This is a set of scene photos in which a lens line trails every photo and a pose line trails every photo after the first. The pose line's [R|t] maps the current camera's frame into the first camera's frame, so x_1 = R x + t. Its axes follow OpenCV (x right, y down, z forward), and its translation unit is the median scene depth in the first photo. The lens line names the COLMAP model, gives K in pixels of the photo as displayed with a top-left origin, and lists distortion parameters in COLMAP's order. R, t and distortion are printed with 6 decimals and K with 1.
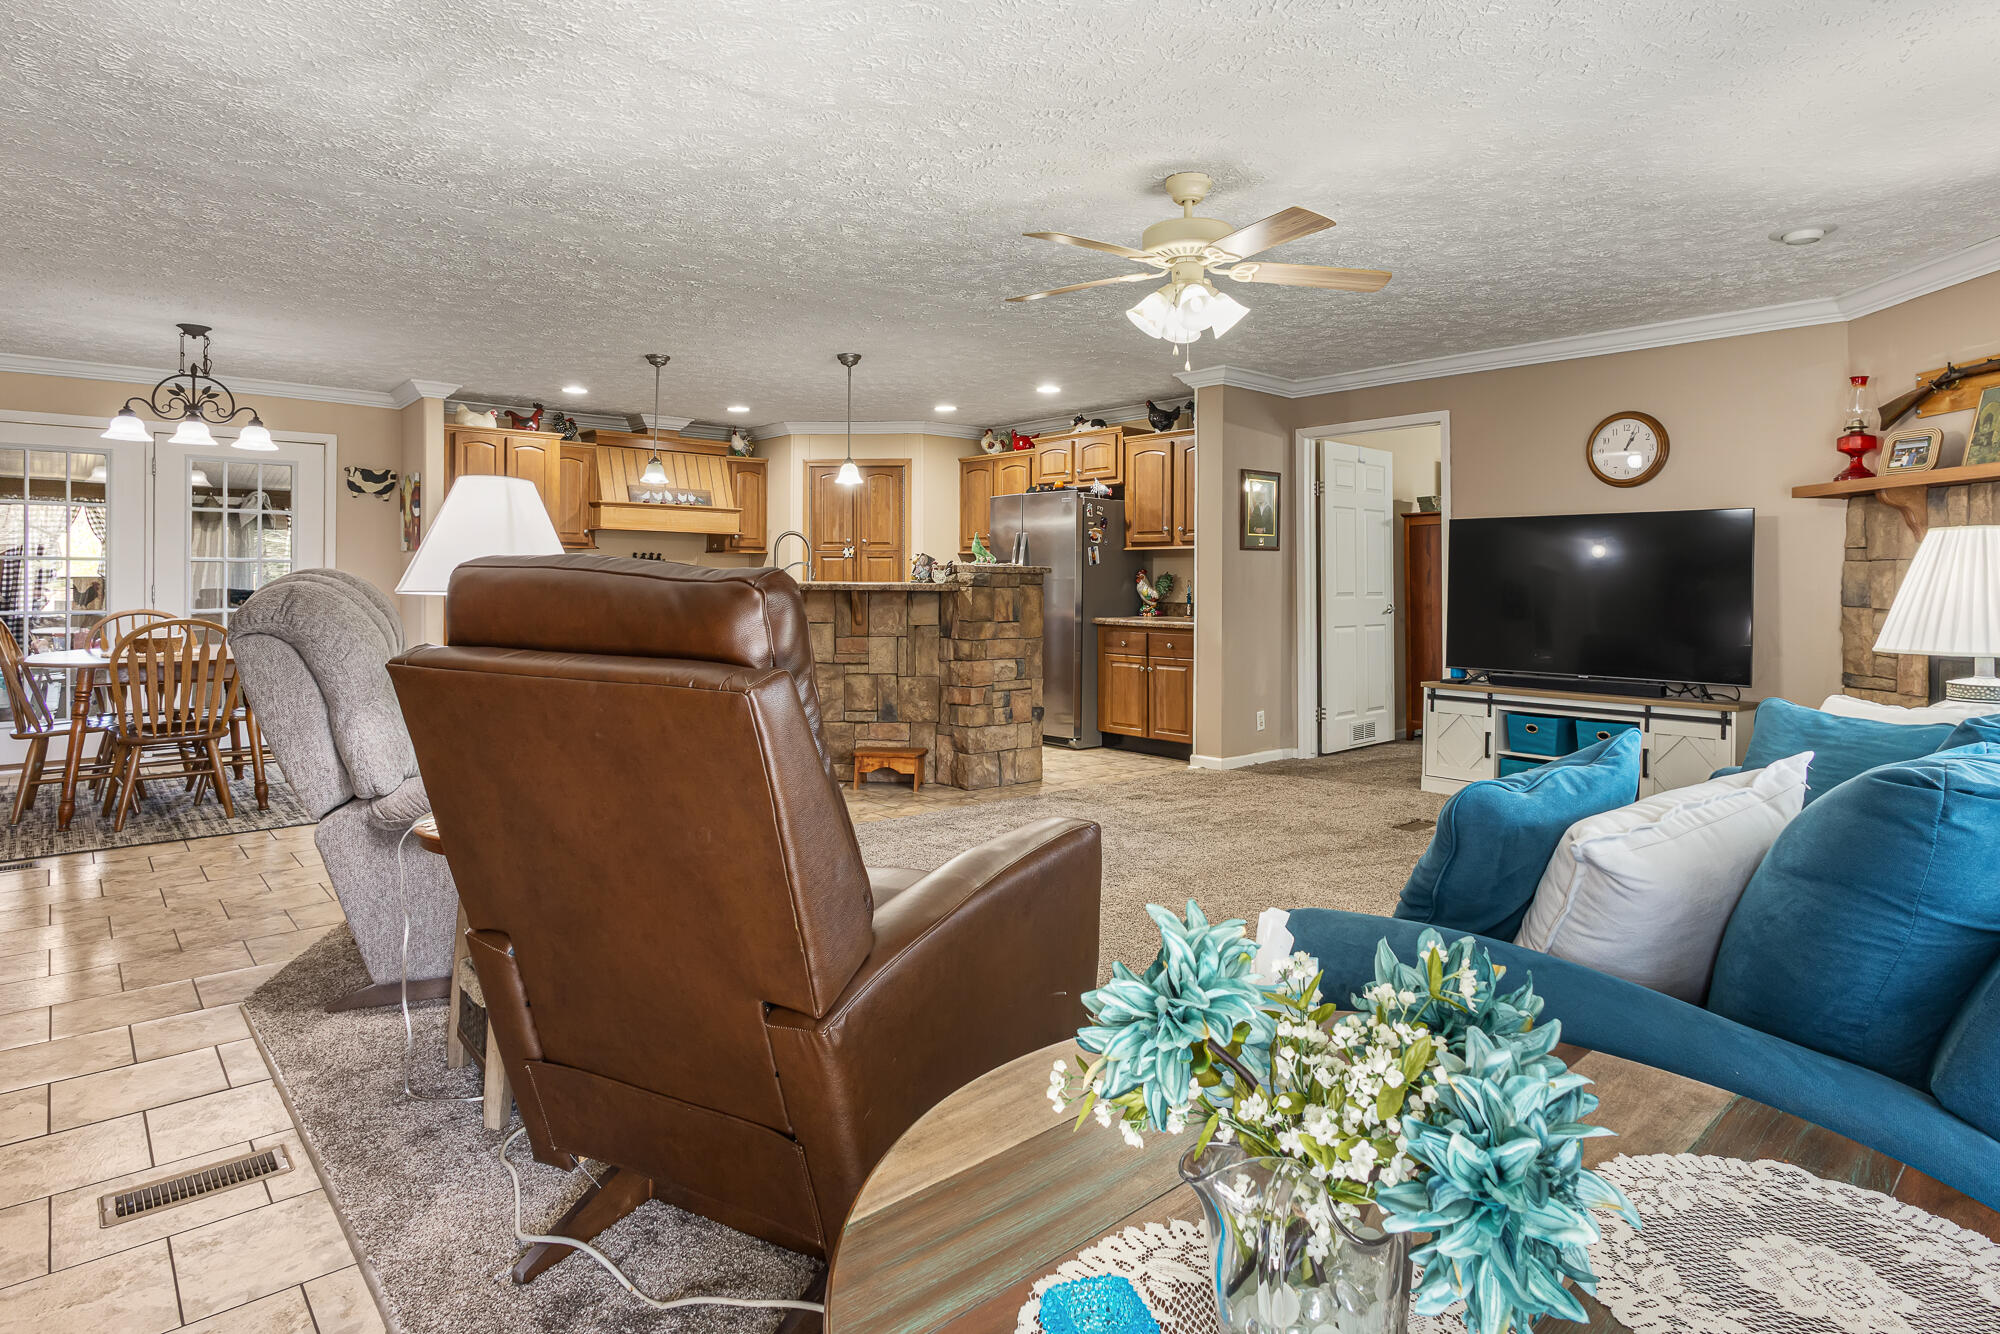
lens RADIAL K [[1095.6, 0, 999.8], [0, 1095.6, 568.9], [0, 0, 1]] dist [0.014529, -0.000044]
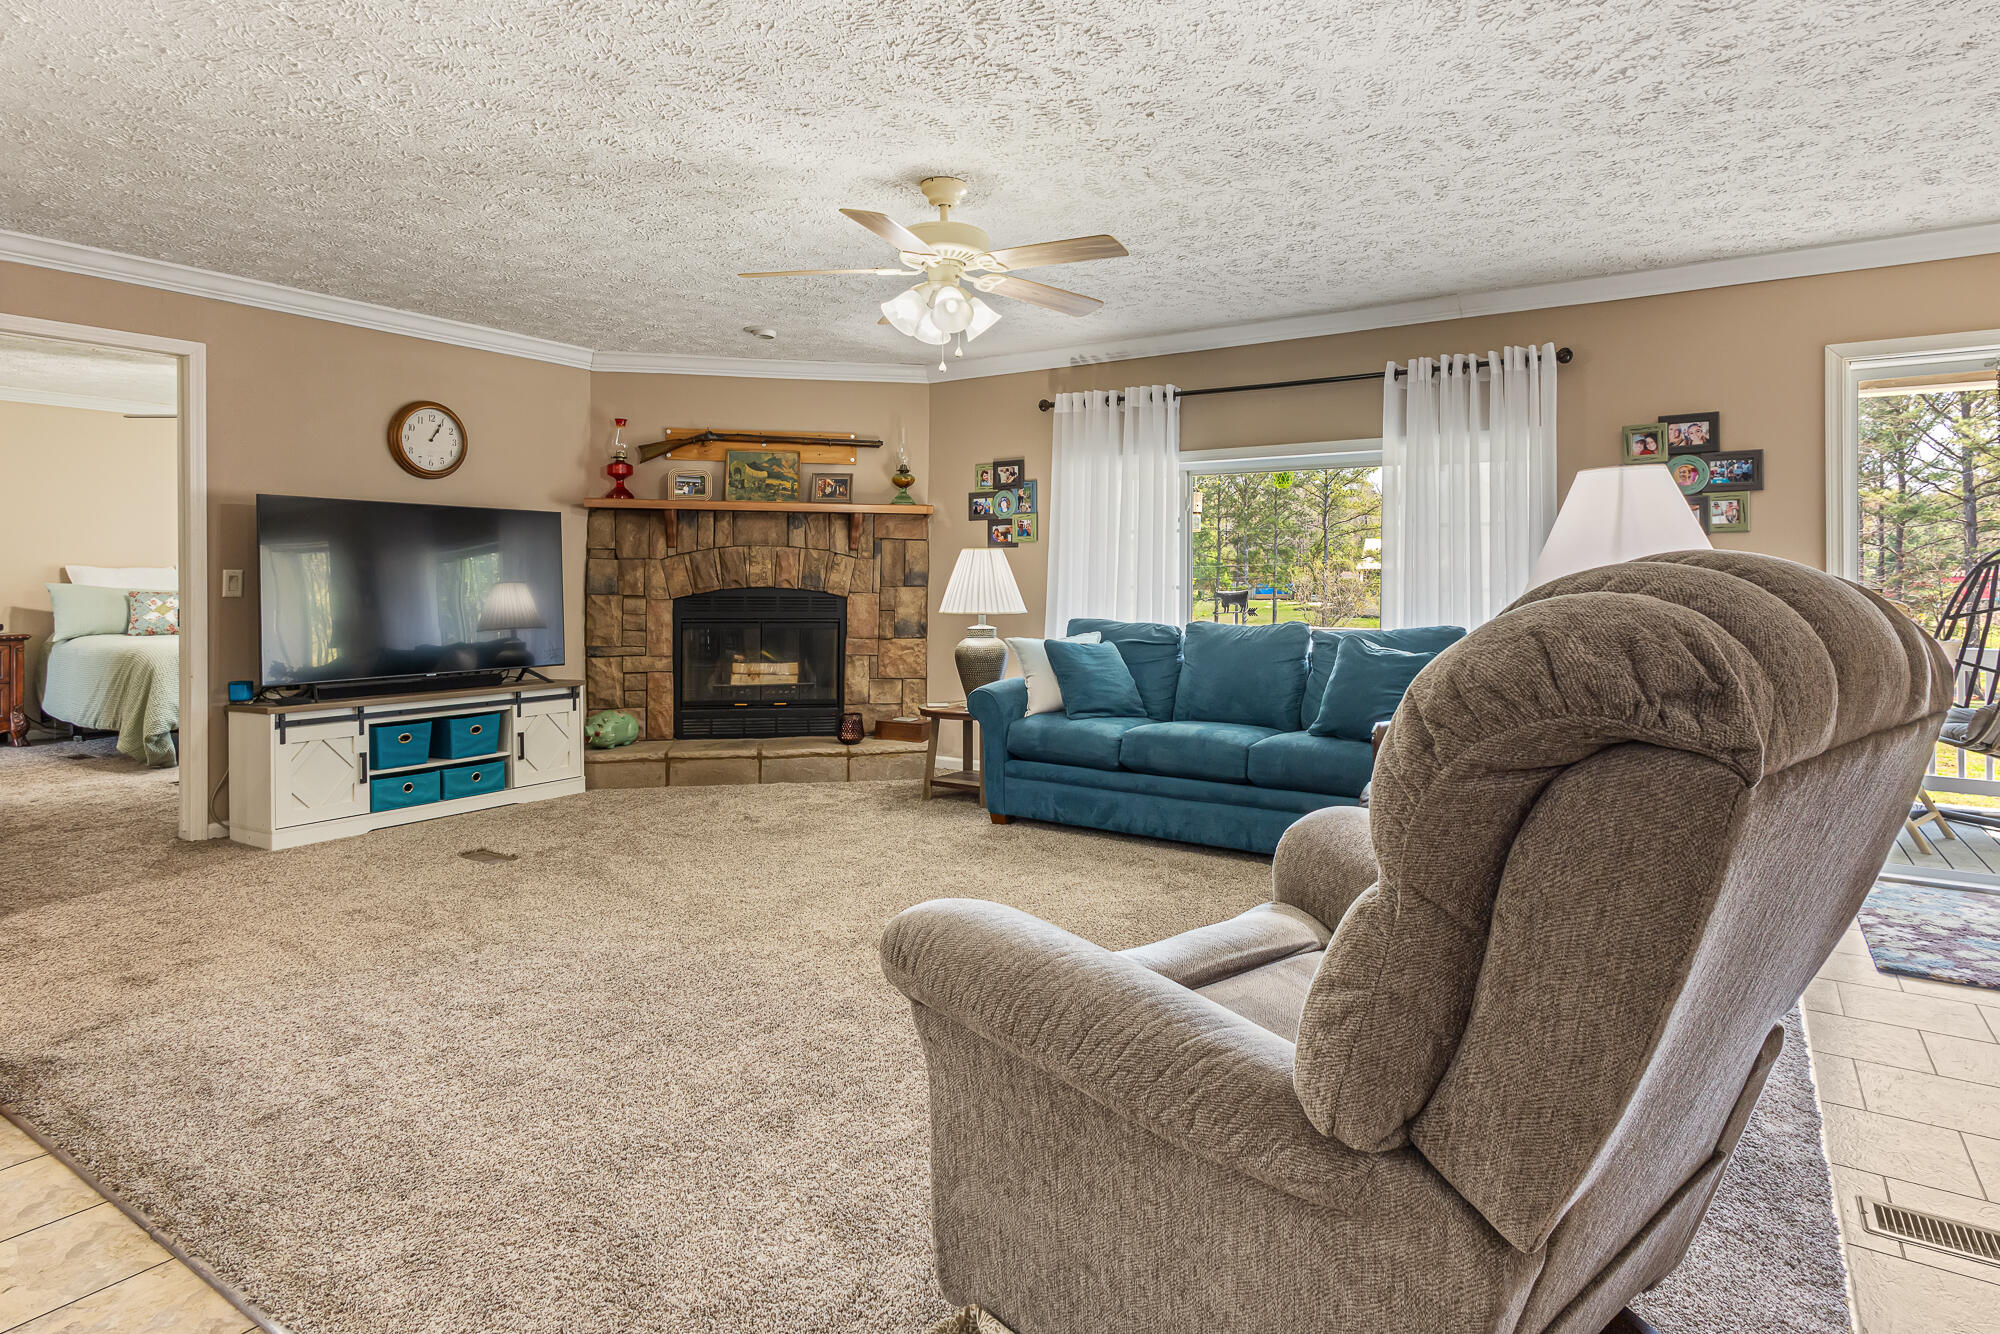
lens RADIAL K [[1089.1, 0, 1025.0], [0, 1089.1, 577.9], [0, 0, 1]] dist [-0.004258, 0.001886]
pose [[-0.273453, -0.005958, 0.961867, -0.458470], [-0.014363, 0.999895, 0.002110, 0.004217], [-0.961778, -0.013239, -0.273510, 0.679689]]
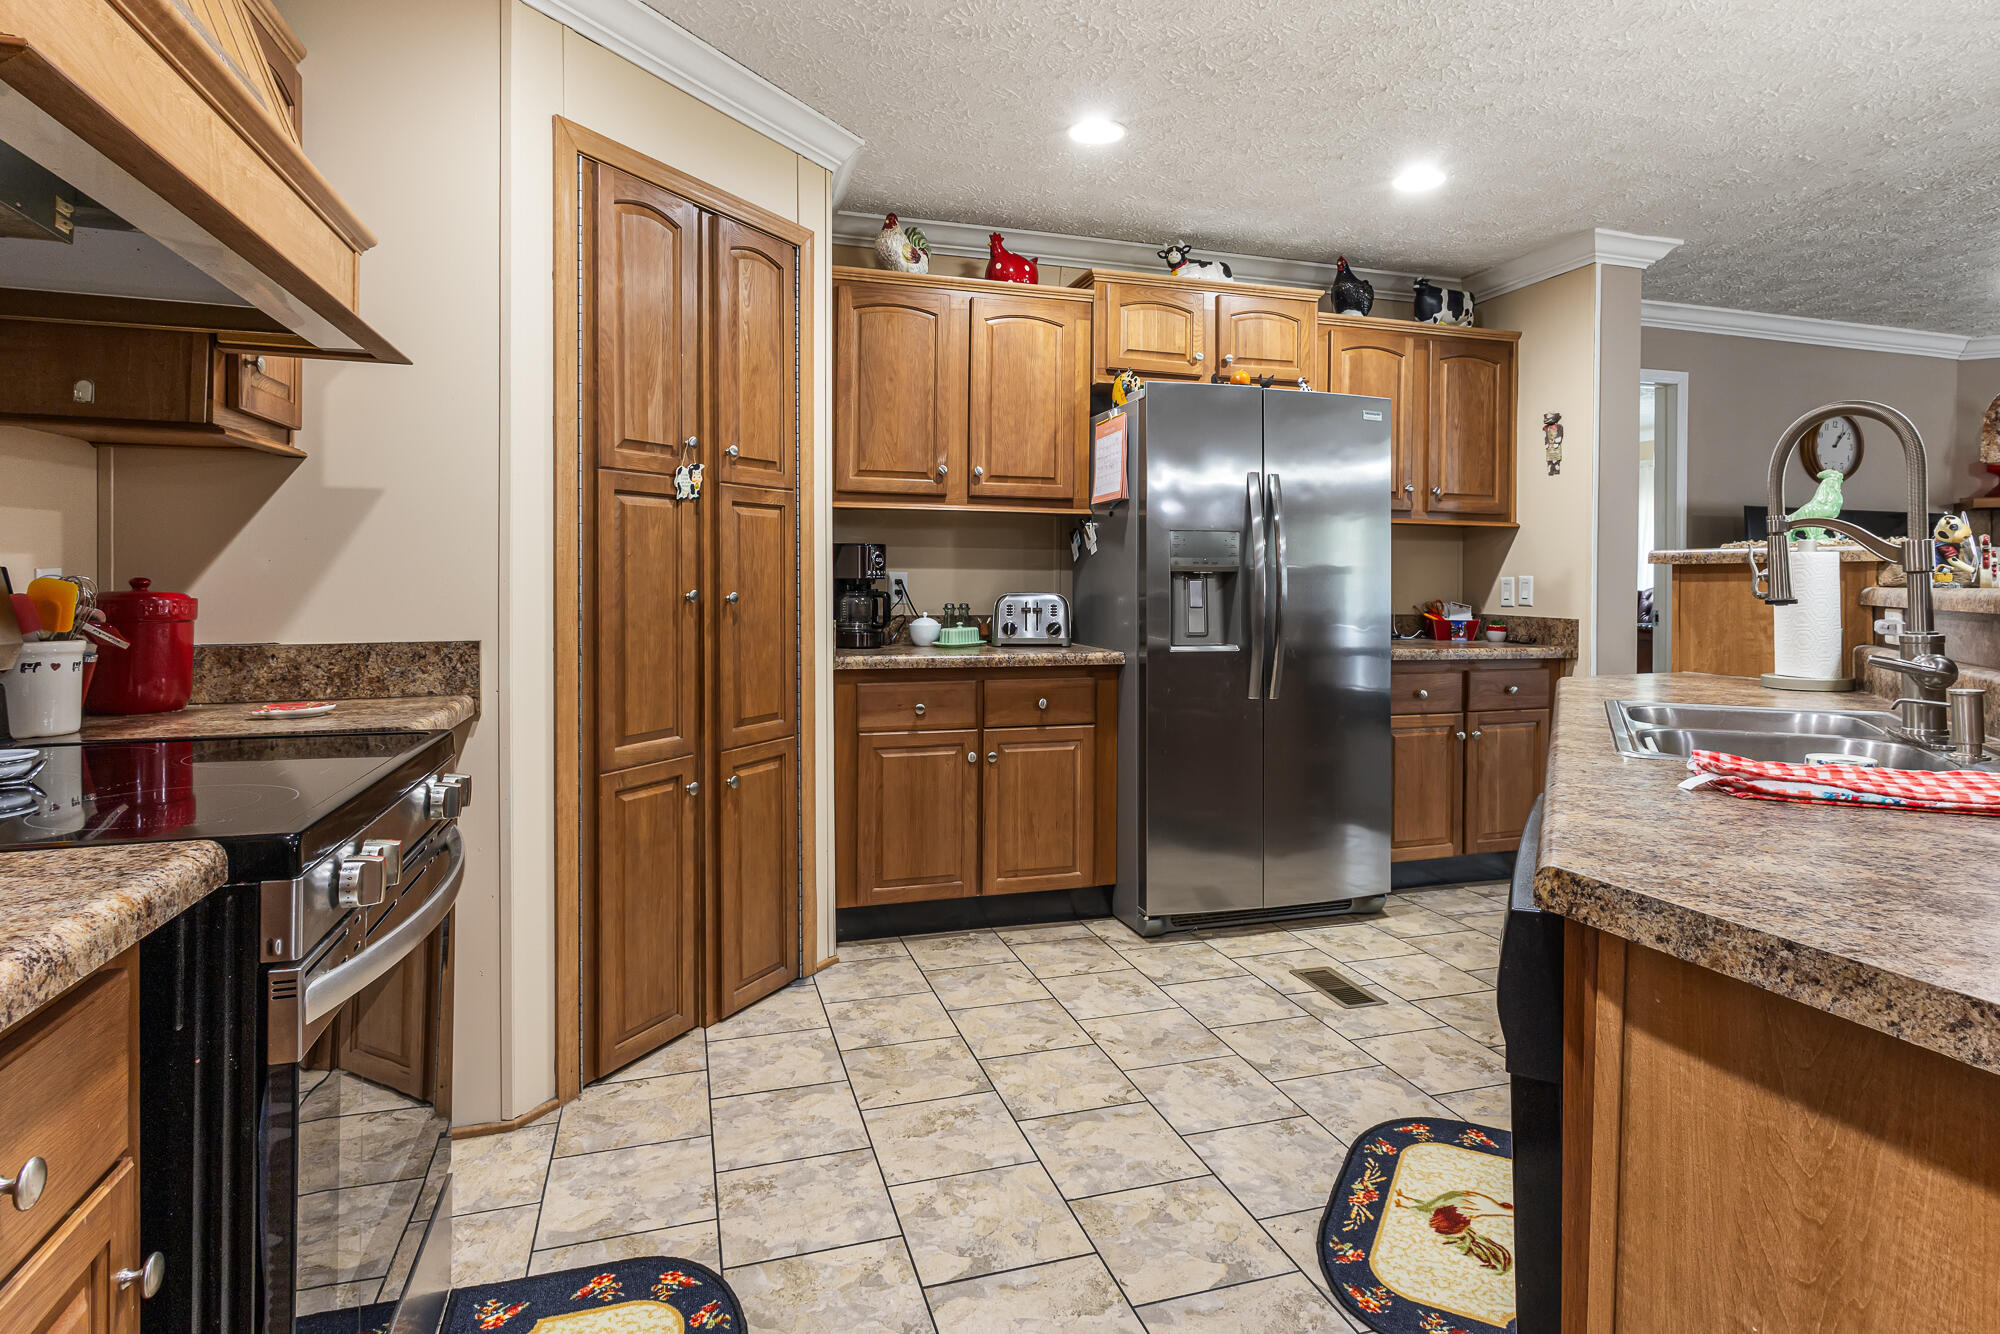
lens RADIAL K [[1089.1, 0, 1025.0], [0, 1089.1, 577.9], [0, 0, 1]] dist [-0.004258, 0.001886]
pose [[0.385050, -0.002806, 0.922892, -0.547214], [-0.015927, 0.999826, 0.009684, 0.009808], [-0.922758, -0.018428, 0.384938, 1.152180]]
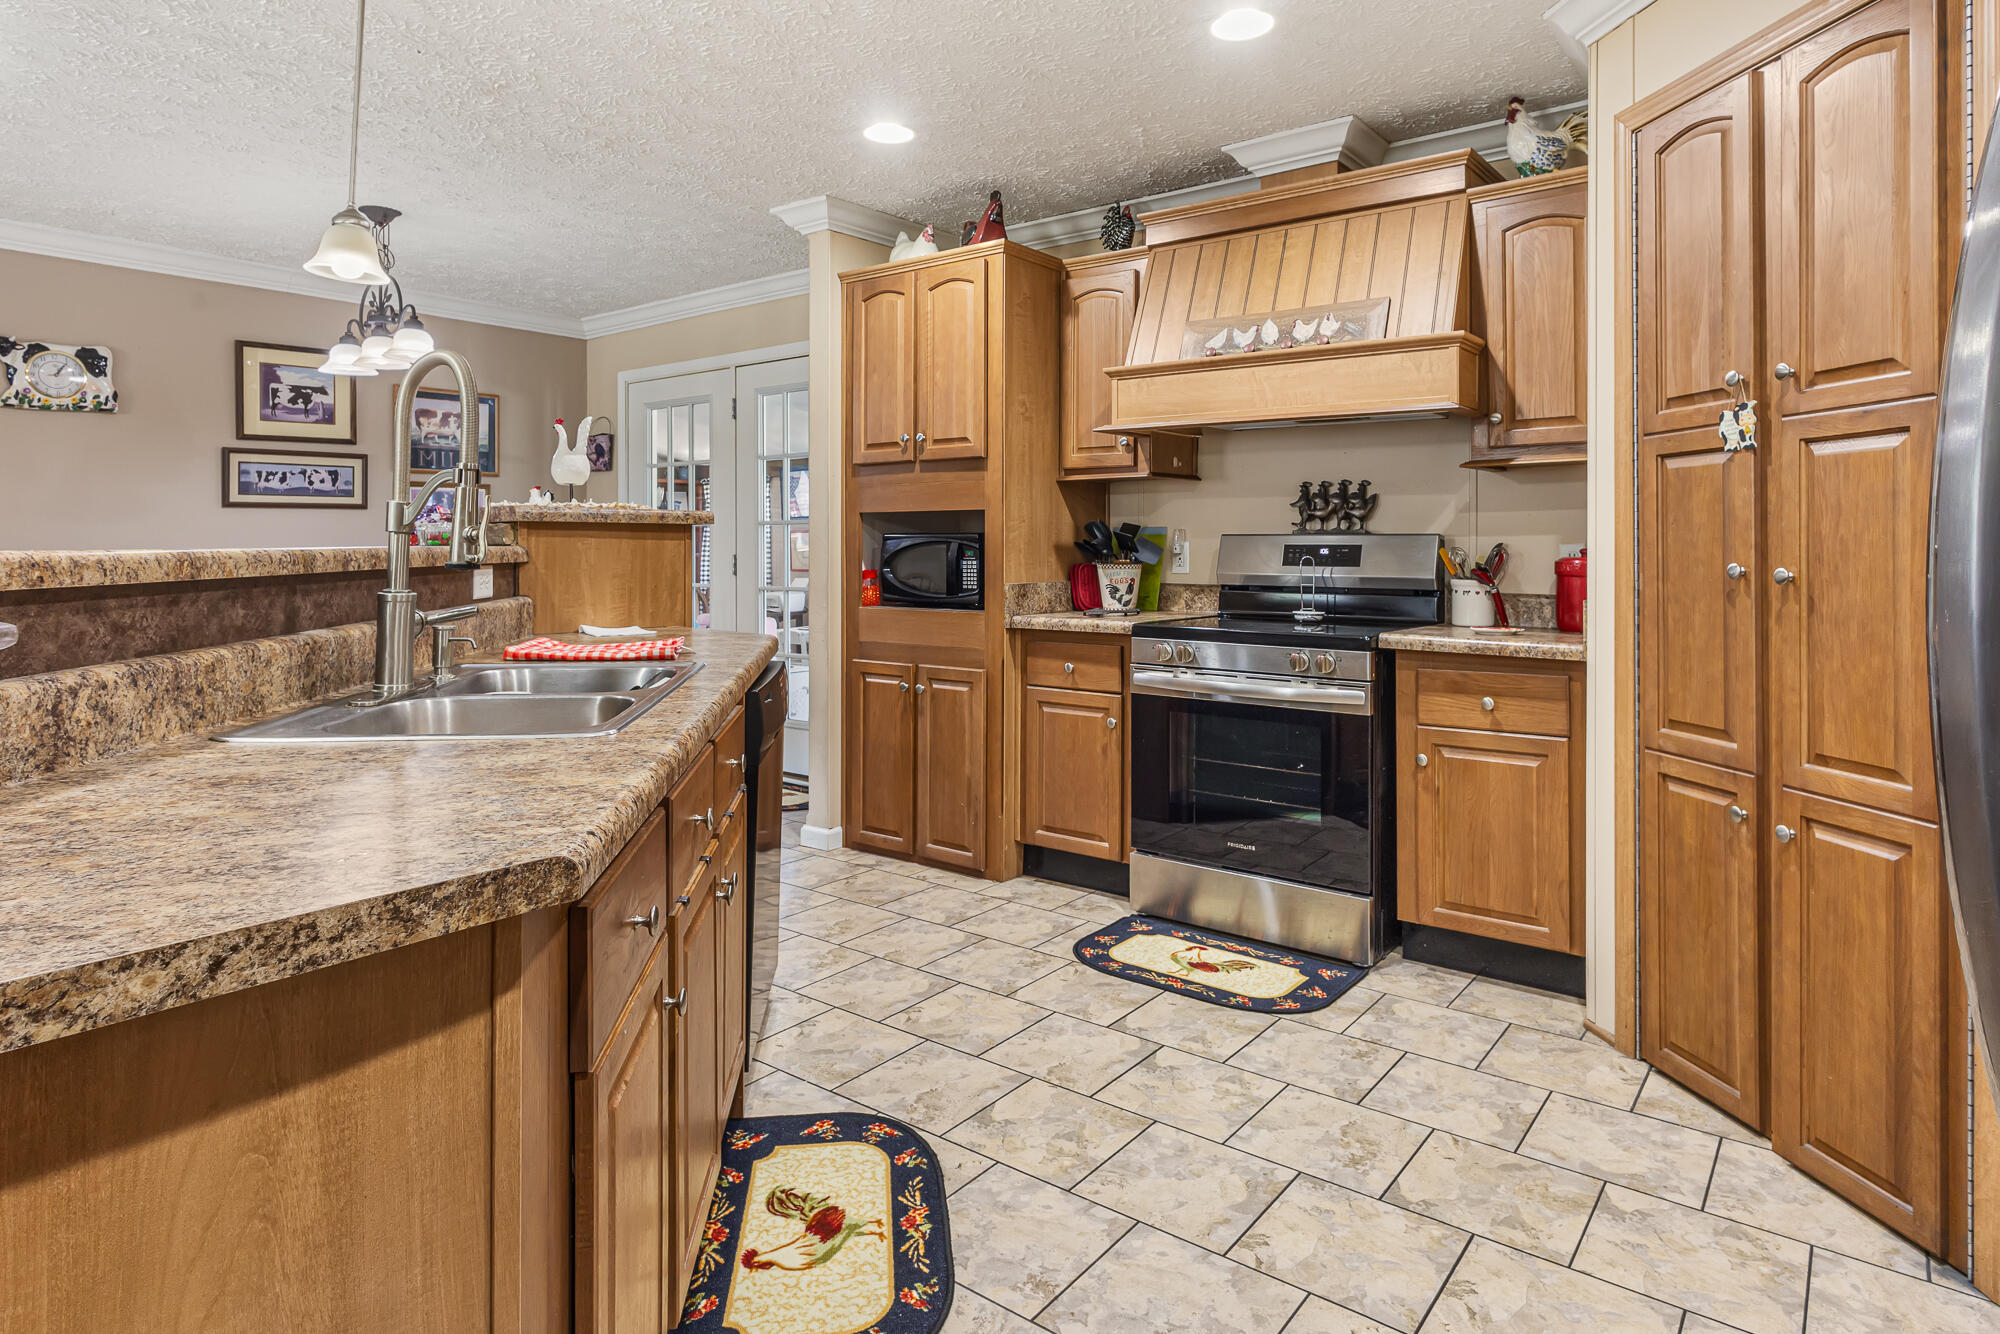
lens RADIAL K [[1128.8, 0, 1030.9], [0, 1128.8, 538.8], [0, 0, 1]] dist [-0.004499, 0.003841]
pose [[0.212928, -0.009924, -0.977018, 0.101671], [0.011890, 0.999901, -0.007565, 0.013288], [0.976996, -0.010006, 0.213025, 1.147540]]
